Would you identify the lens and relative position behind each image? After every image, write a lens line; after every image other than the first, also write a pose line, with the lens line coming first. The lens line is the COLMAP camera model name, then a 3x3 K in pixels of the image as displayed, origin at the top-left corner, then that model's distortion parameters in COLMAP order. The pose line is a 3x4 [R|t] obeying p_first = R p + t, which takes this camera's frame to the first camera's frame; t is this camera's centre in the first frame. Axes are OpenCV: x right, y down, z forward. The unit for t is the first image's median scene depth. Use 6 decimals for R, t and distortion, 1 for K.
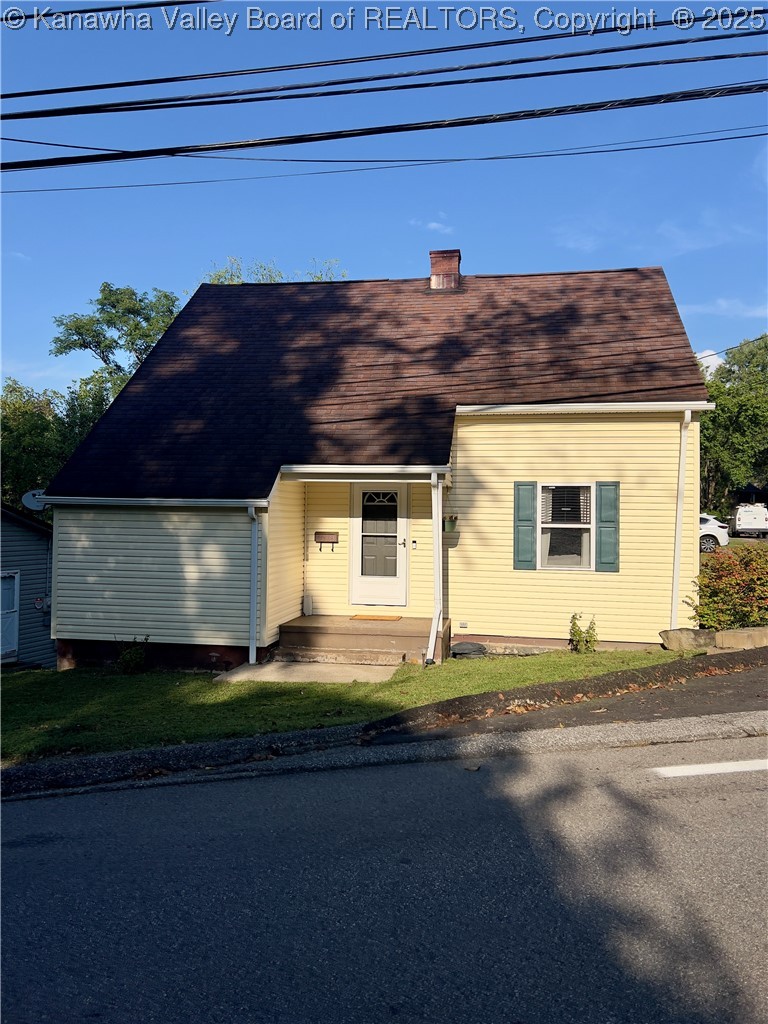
lens RADIAL K [[765.8, 0, 384.1], [0, 765.8, 508.1], [0, 0, 1]] dist [0.044805, -0.030133]
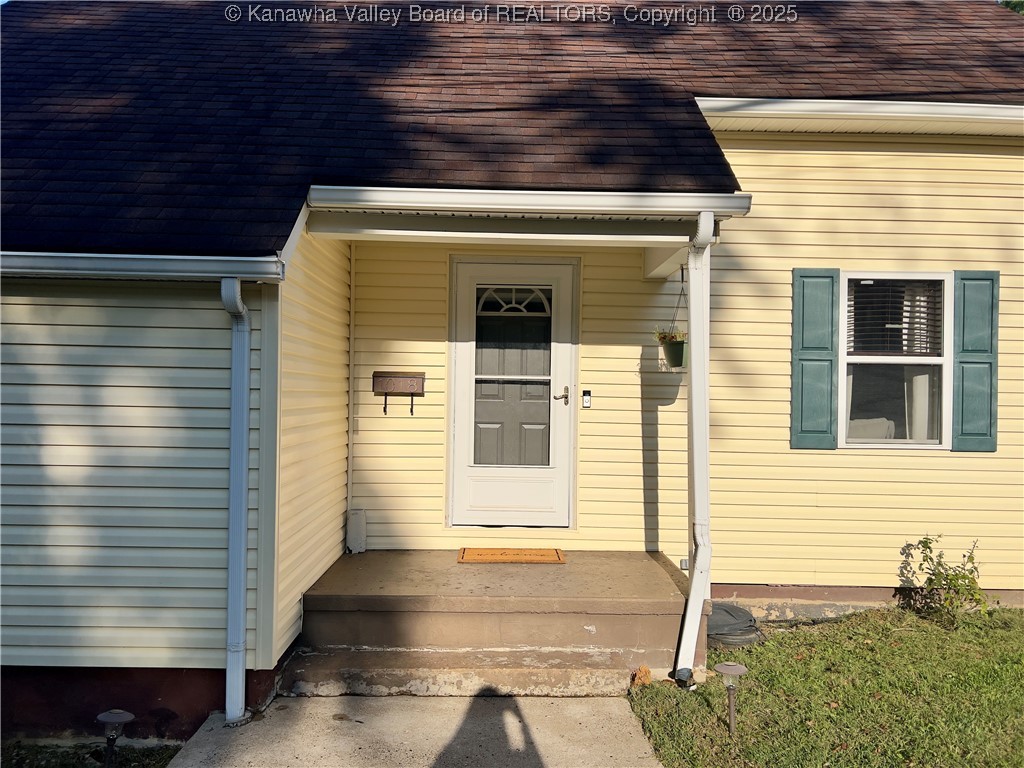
lens RADIAL K [[765.8, 0, 512.0], [0, 765.8, 392.6], [0, 0, 1]] dist [0.044805, -0.030133]
pose [[0.980631, 0.003777, 0.195829, -0.102723], [-0.005709, 0.999940, 0.009300, 0.040542], [-0.195782, -0.010237, 0.980594, 0.551225]]
